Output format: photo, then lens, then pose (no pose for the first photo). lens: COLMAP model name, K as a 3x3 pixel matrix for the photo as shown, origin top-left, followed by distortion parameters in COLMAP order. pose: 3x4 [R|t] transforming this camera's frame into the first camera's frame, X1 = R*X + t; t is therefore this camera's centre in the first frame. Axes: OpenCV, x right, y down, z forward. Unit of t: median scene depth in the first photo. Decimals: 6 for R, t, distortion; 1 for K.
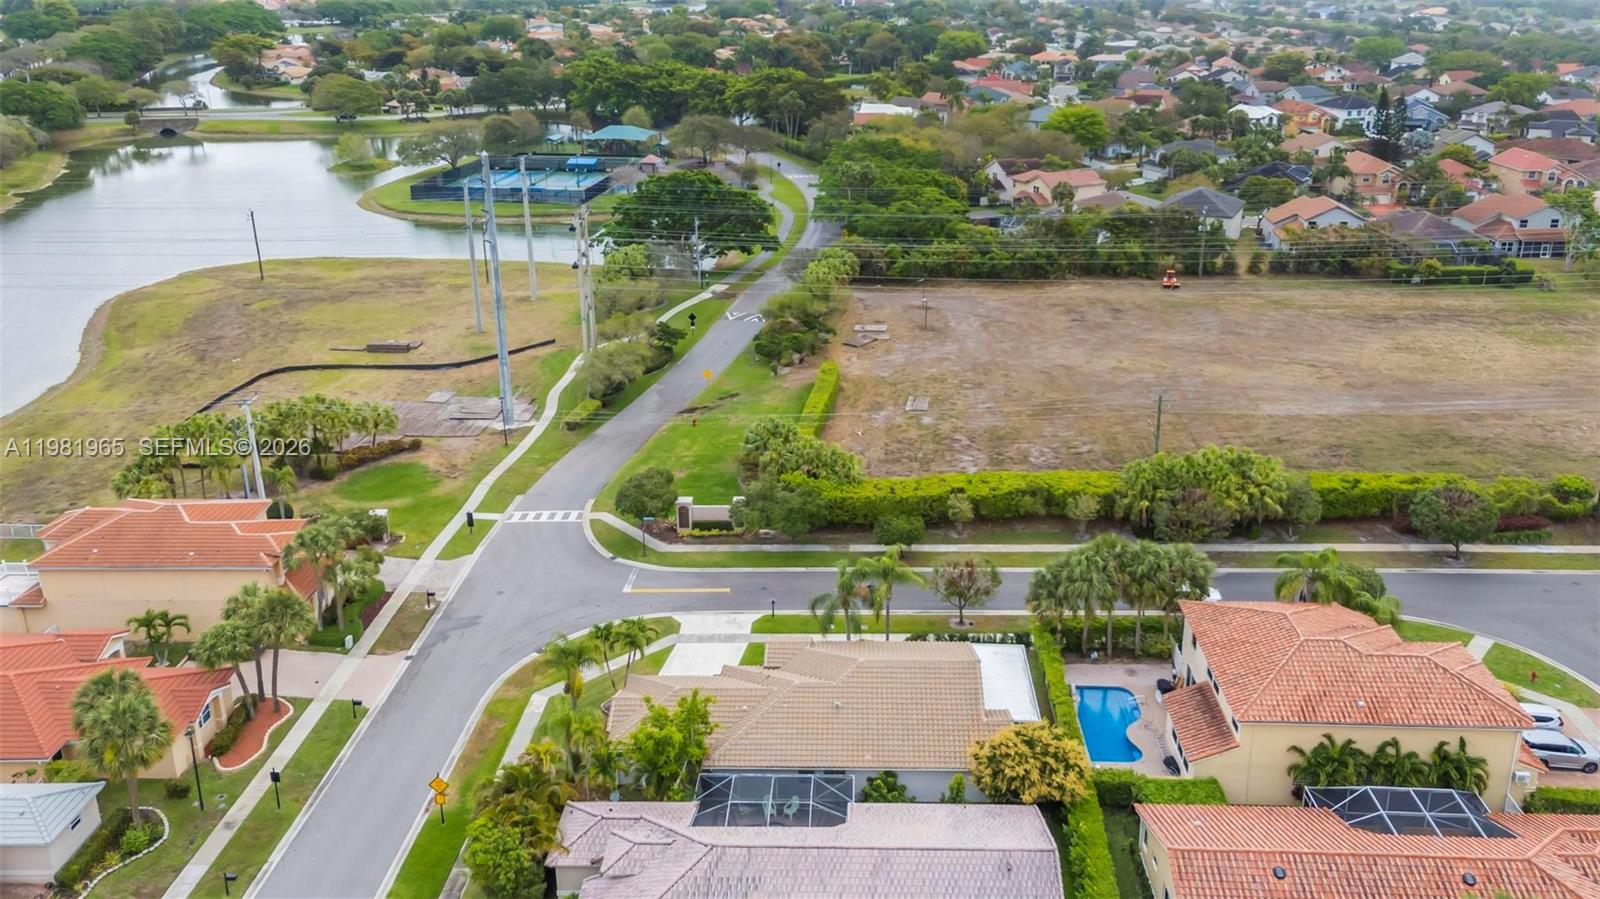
lens RADIAL K [[1189.5, 0, 839.1], [0, 1189.5, 396.9], [0, 0, 1]] dist [0.081000, -0.004483]
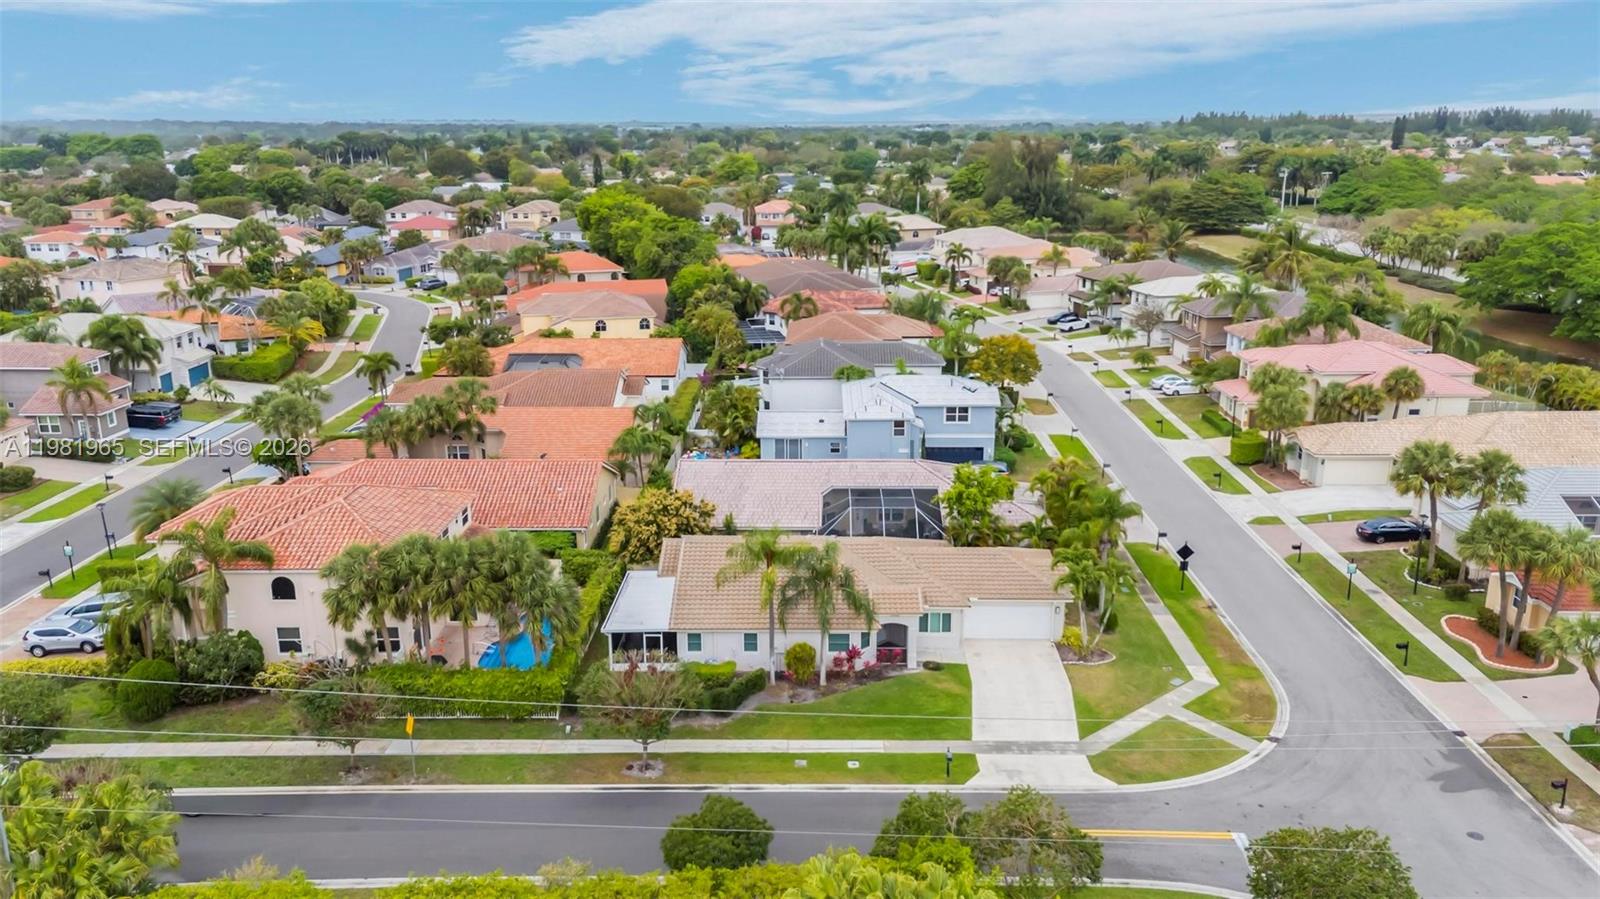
lens RADIAL K [[1189.5, 0, 813.8], [0, 1189.5, 460.5], [0, 0, 1]] dist [0.081000, -0.004483]
pose [[-0.999927, 0.009451, -0.007585, 0.014671], [0.003184, 0.808808, 0.588064, -0.274221], [0.011693, 0.587996, -0.808779, 1.246507]]
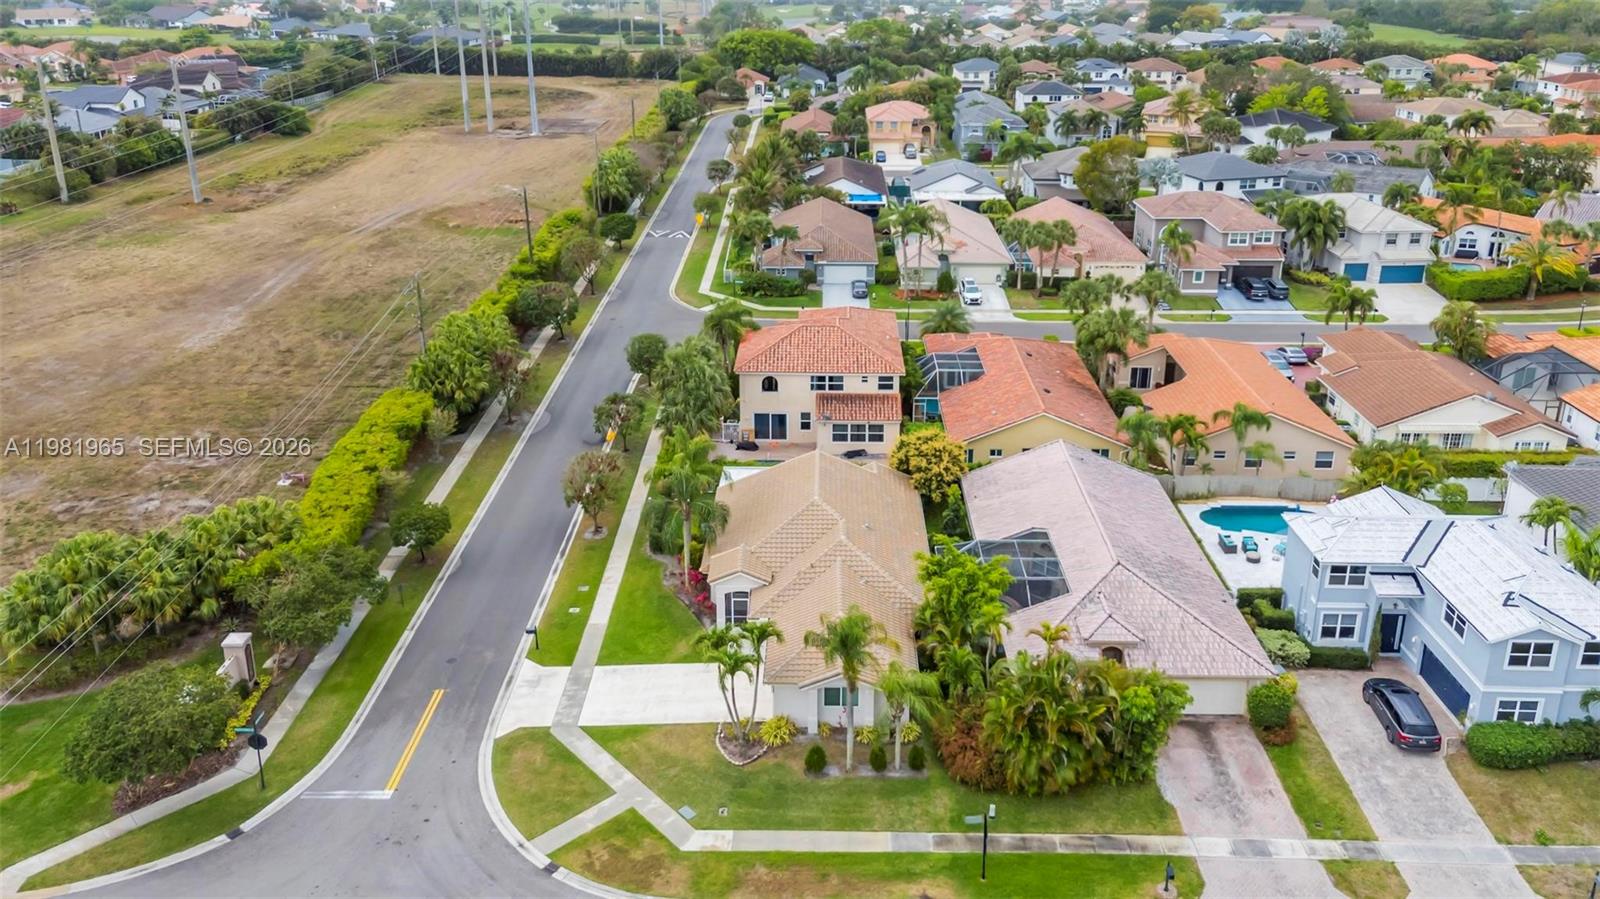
lens RADIAL K [[1189.5, 0, 823.5], [0, 1189.5, 426.1], [0, 0, 1]] dist [0.081000, -0.004483]
pose [[-0.016357, -0.373024, 0.927677, -0.617299], [0.336672, 0.871569, 0.356399, -0.124862], [-0.941480, 0.318152, 0.111331, 0.629404]]
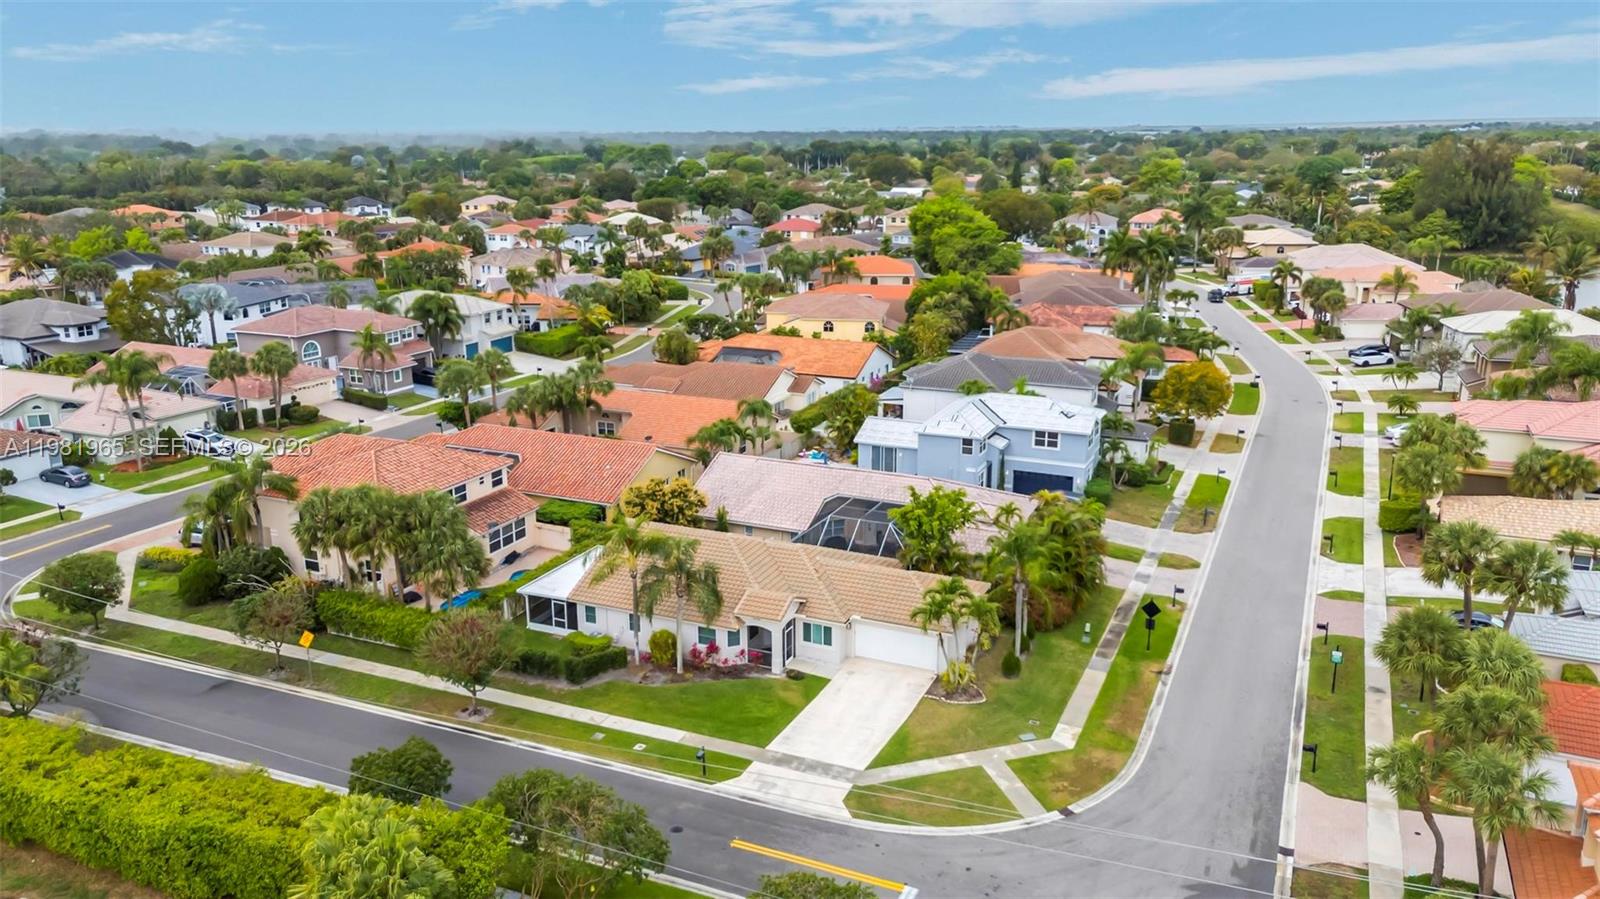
lens RADIAL K [[1189.5, 0, 811.0], [0, 1189.5, 448.0], [0, 0, 1]] dist [0.081000, -0.004483]
pose [[-0.921701, -0.094823, 0.376133, -0.293634], [0.139330, 0.824021, 0.549159, -0.265913], [-0.362014, 0.558567, -0.746289, 1.207097]]
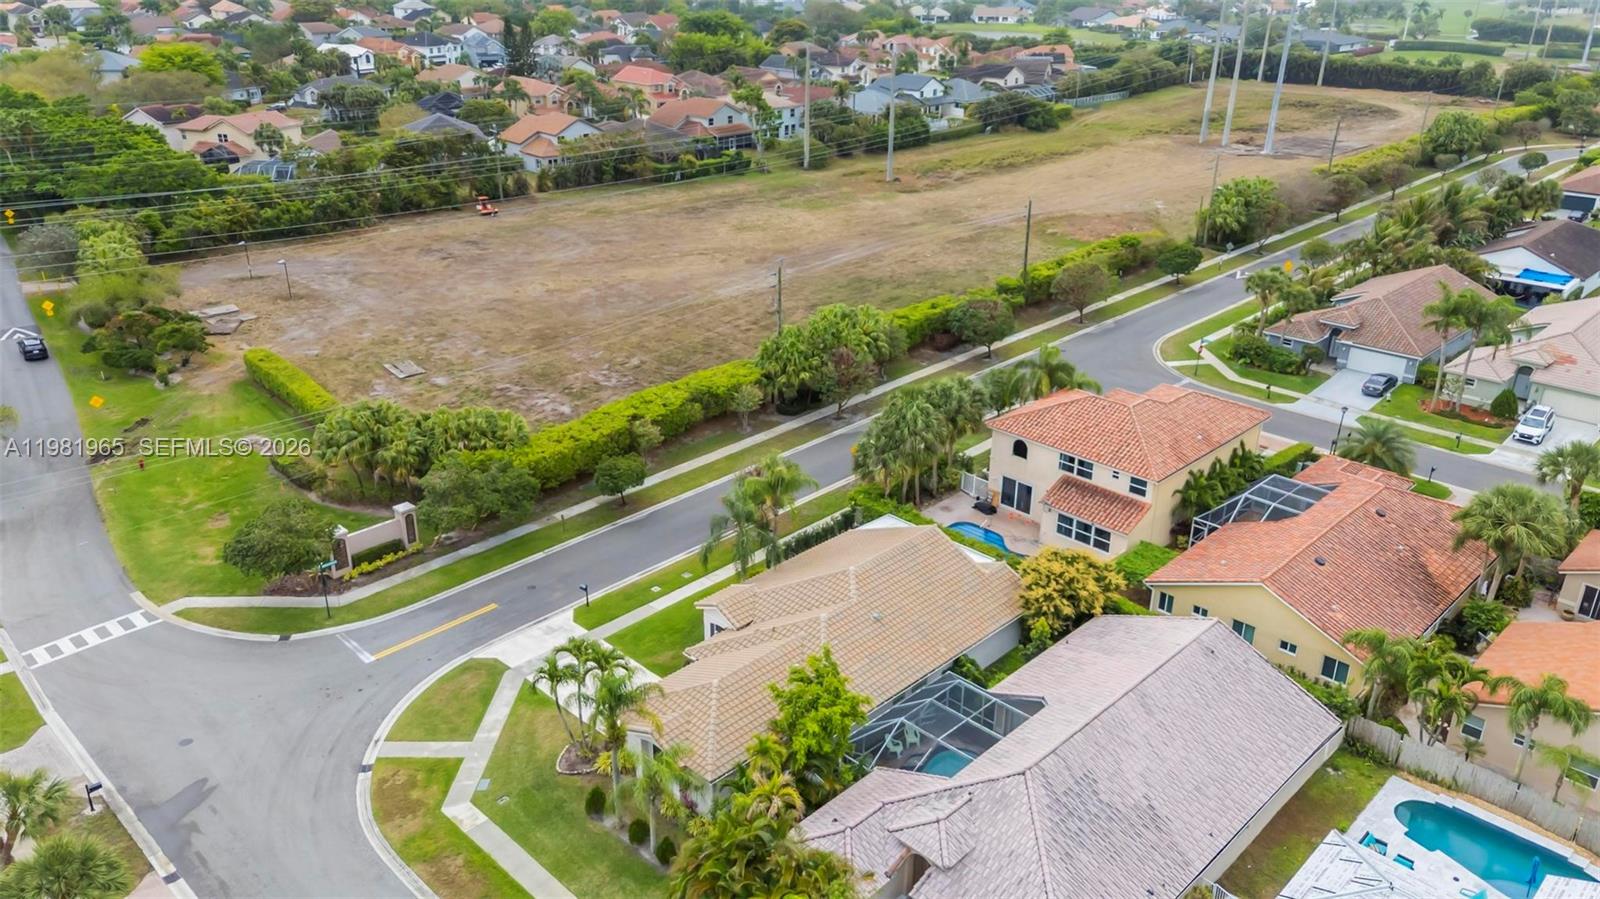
lens RADIAL K [[1189.5, 0, 793.7], [0, 1189.5, 440.1], [0, 0, 1]] dist [0.081000, -0.004483]
pose [[0.688274, -0.276003, 0.670896, -0.417980], [0.238121, 0.959512, 0.150448, -0.010342], [-0.685257, 0.056205, 0.726130, 0.278557]]
